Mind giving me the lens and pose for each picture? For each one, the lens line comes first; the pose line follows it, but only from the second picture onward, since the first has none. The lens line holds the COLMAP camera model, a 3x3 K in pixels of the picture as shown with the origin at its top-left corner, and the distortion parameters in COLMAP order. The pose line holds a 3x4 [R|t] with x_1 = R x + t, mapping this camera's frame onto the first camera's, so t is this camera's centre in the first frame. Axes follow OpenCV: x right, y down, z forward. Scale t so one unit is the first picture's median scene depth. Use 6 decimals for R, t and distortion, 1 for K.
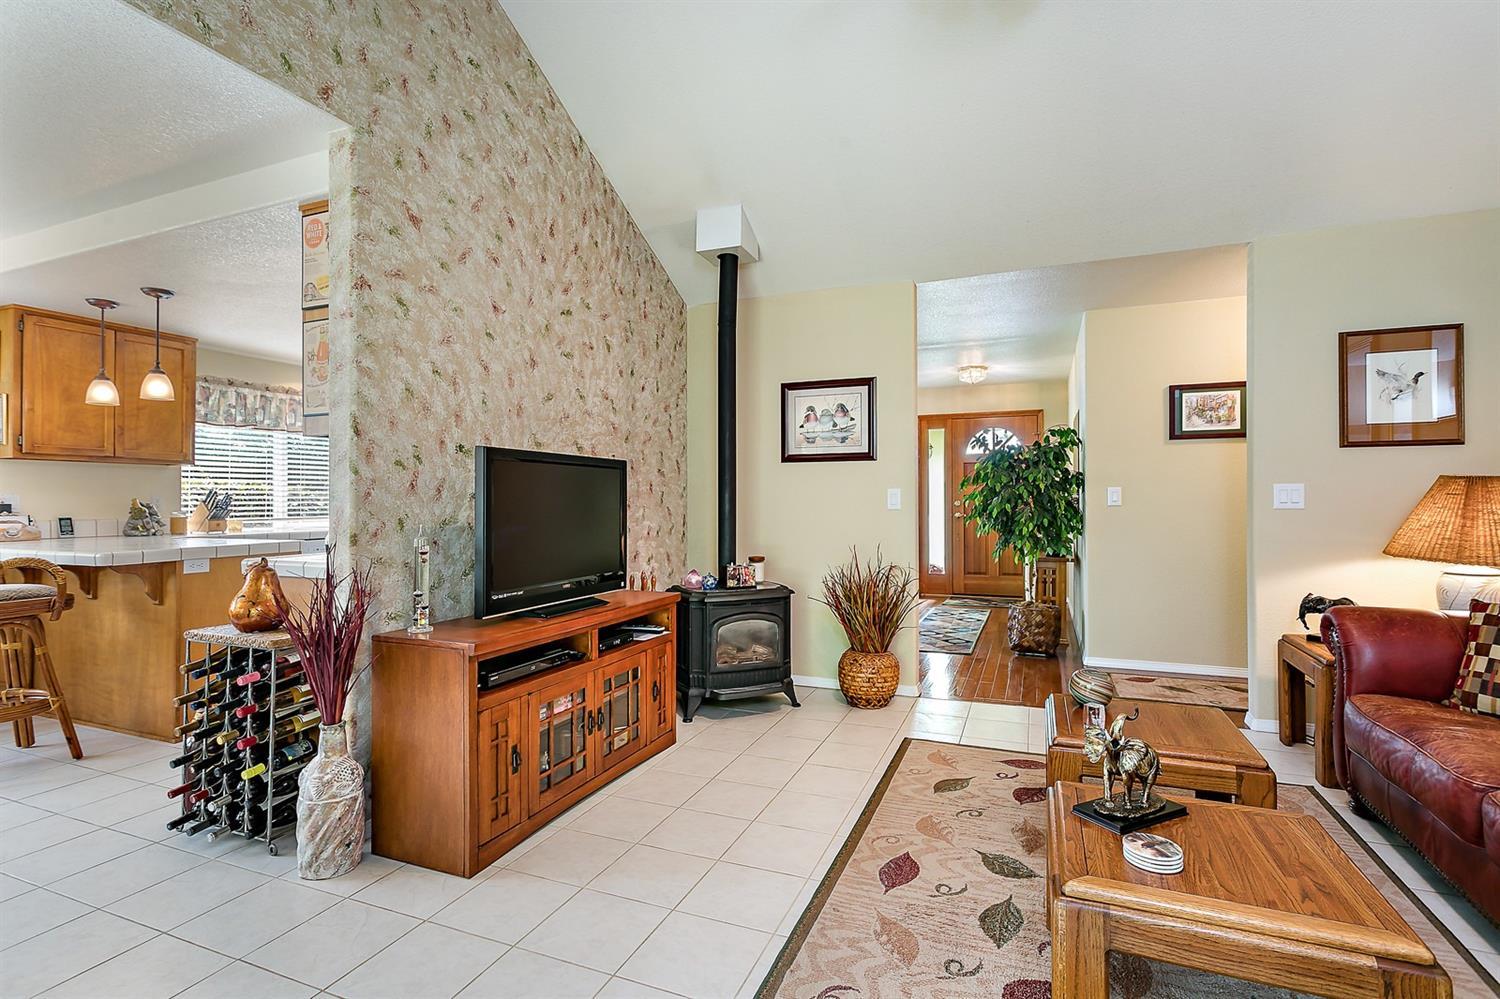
lens RADIAL K [[712.0, 0, 752.9], [0, 712.0, 483.3], [0, 0, 1]] dist [0.001995, 0.000452]
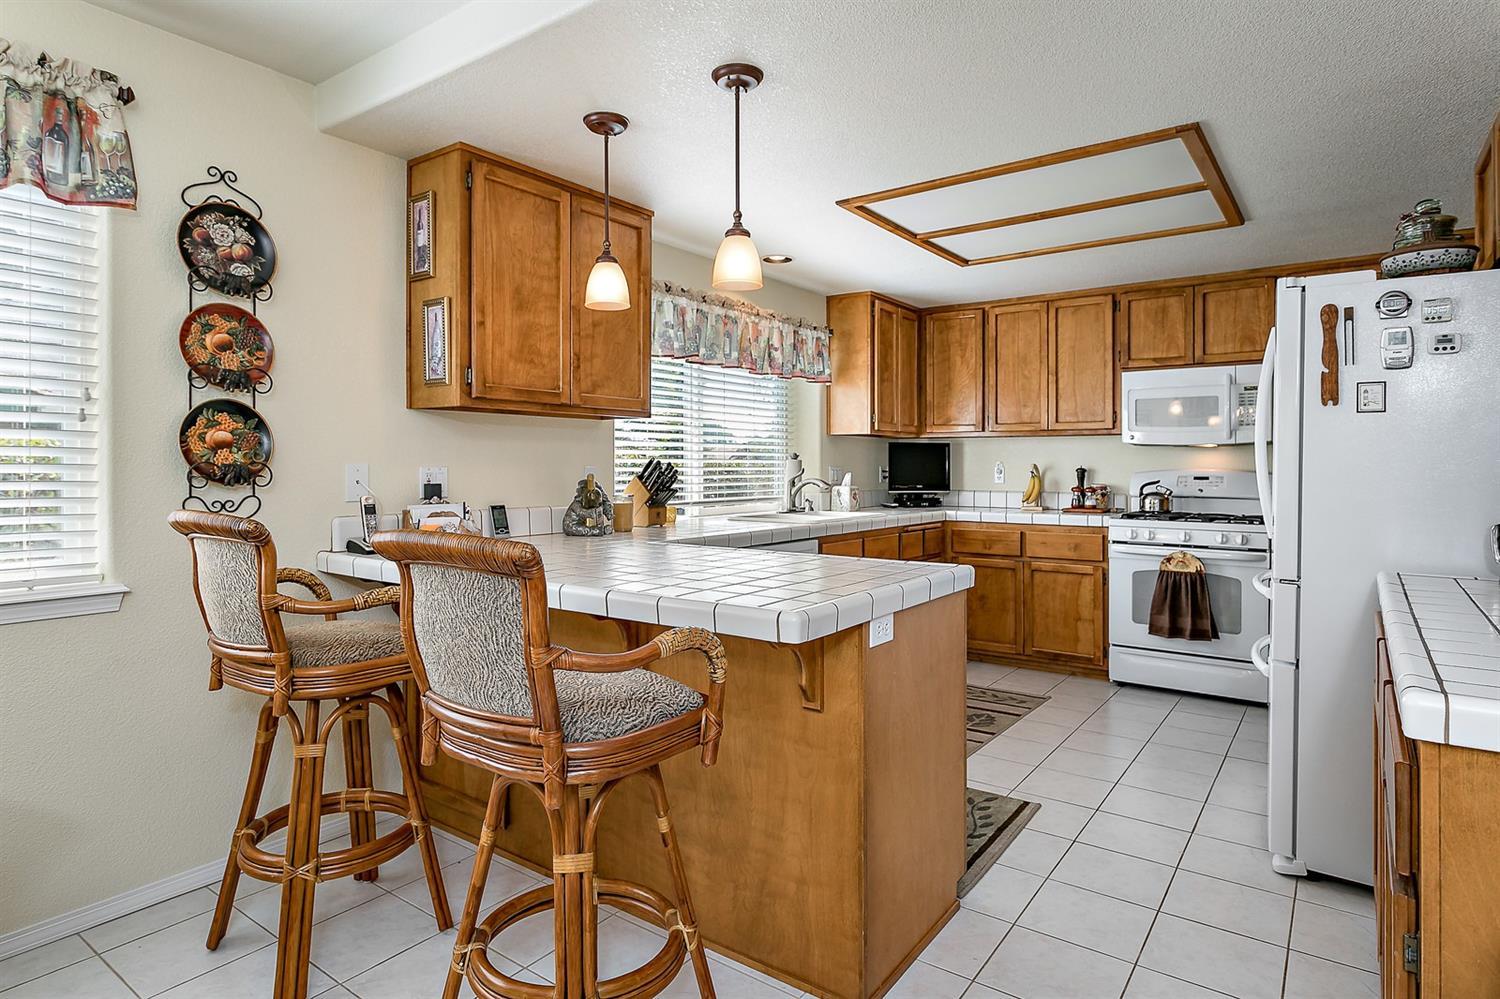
lens RADIAL K [[831.6, 0, 746.7], [0, 831.6, 455.1], [0, 0, 1]] dist [-0.028622, 0.000093]
pose [[0.968546, 0.000868, -0.248831, -0.545925], [0.002692, 0.999899, 0.013966, -0.003908], [0.248818, -0.014197, 0.968446, 0.342072]]
